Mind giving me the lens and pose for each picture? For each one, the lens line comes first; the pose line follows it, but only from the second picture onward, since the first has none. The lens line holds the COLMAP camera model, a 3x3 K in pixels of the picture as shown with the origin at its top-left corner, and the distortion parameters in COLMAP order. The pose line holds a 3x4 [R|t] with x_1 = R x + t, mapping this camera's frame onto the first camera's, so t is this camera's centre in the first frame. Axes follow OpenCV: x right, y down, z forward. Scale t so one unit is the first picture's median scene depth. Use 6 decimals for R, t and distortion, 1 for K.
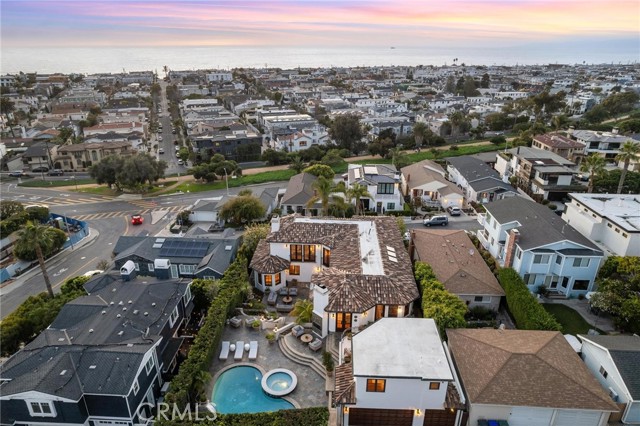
lens RADIAL K [[409.3, 0, 320.0], [0, 409.3, 213.0], [0, 0, 1]] dist [-0.039859, 0.003047]
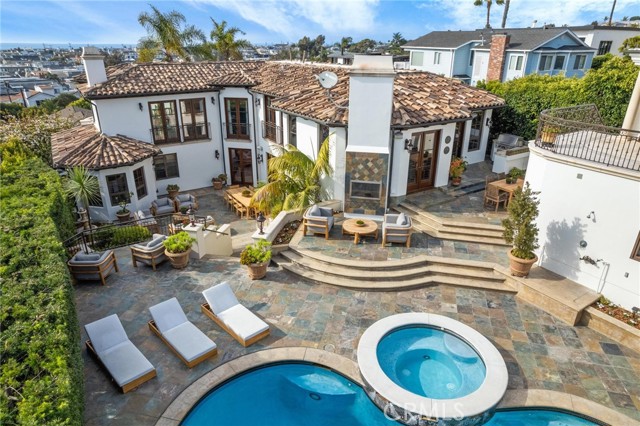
lens RADIAL K [[409.3, 0, 320.0], [0, 409.3, 213.0], [0, 0, 1]] dist [-0.039859, 0.003047]
pose [[0.820241, -0.225470, 0.525708, -0.195110], [0.226146, 0.971987, 0.064027, 0.227635], [-0.525417, 0.066370, 0.848252, 0.621472]]
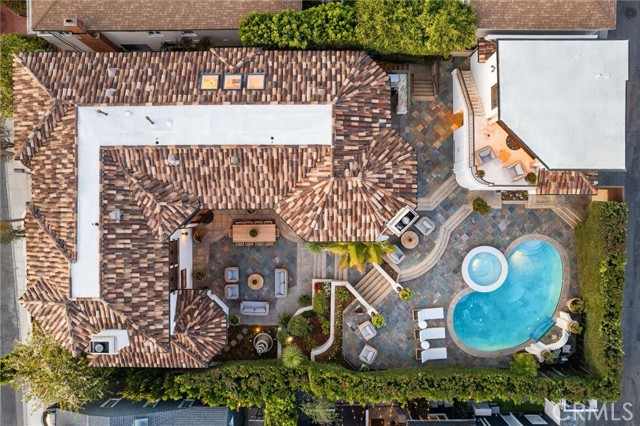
lens RADIAL K [[409.3, 0, 320.0], [0, 409.3, 213.0], [0, 0, 1]] dist [-0.039859, 0.003047]
pose [[-0.047045, -0.998888, -0.002933, 0.016787], [0.395492, -0.021322, 0.918222, -0.302507], [-0.917264, 0.042038, 0.396055, 0.713678]]
